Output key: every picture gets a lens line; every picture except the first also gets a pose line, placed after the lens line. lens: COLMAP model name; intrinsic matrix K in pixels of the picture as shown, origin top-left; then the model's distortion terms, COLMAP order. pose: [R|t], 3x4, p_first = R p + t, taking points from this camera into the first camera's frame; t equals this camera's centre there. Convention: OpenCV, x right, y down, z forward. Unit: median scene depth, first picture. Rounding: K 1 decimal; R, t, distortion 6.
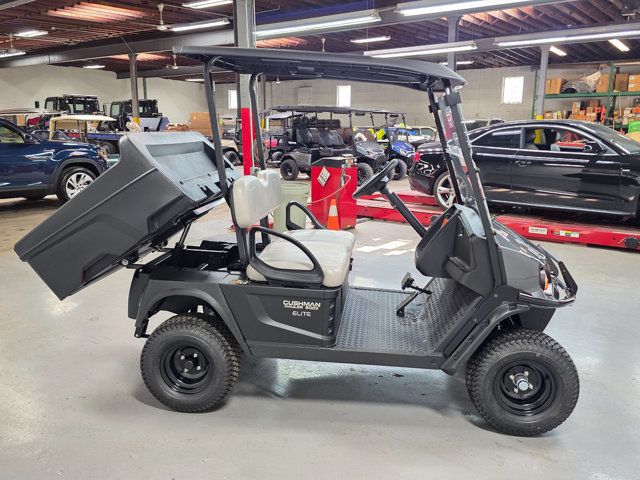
lens RADIAL K [[570.9, 0, 317.5], [0, 570.9, 244.2], [0, 0, 1]] dist [0.038954, -0.032195]
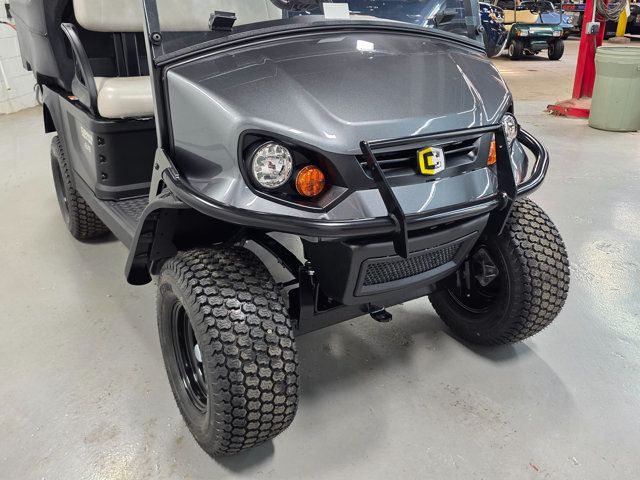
lens RADIAL K [[583.9, 0, 308.3], [0, 583.9, 224.0], [0, 0, 1]] dist [0.029542, 0.000000]
pose [[0.618519, 0.274609, -0.736223, 0.545996], [-0.163831, 0.961422, 0.220969, 0.000227], [0.768501, -0.016057, 0.639647, 0.525724]]
